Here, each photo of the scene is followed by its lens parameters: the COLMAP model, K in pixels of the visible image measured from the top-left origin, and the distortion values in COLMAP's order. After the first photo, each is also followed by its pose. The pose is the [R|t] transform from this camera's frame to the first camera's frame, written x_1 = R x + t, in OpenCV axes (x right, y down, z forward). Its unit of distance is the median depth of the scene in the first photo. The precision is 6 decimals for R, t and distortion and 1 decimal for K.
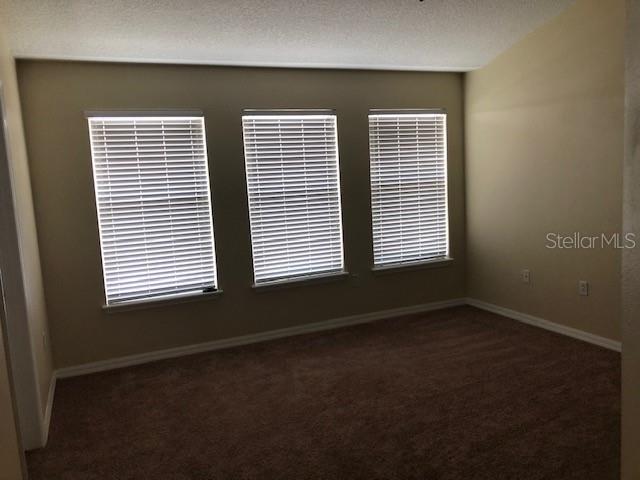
lens RADIAL K [[523.1, 0, 317.0], [0, 523.1, 240.6], [0, 0, 1]] dist [0.047999, -0.039093]
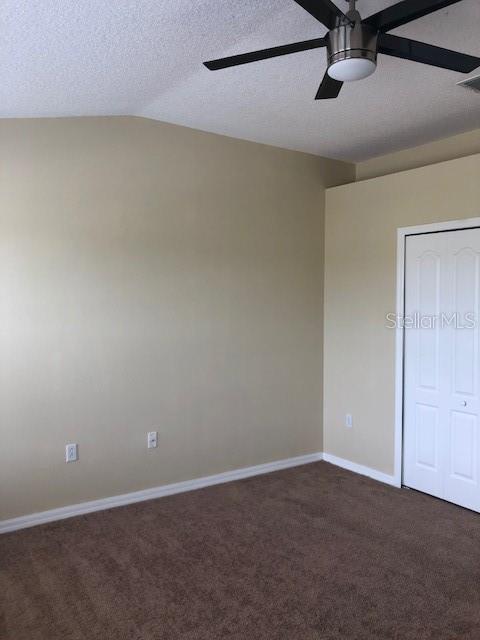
lens RADIAL K [[523.1, 0, 235.8], [0, 523.1, 320.1], [0, 0, 1]] dist [0.047999, -0.039093]
pose [[-0.190098, 0.014027, 0.981665, -0.384180], [0.129042, 0.991580, 0.010820, -0.097944], [-0.973248, 0.128733, -0.190307, 0.907059]]
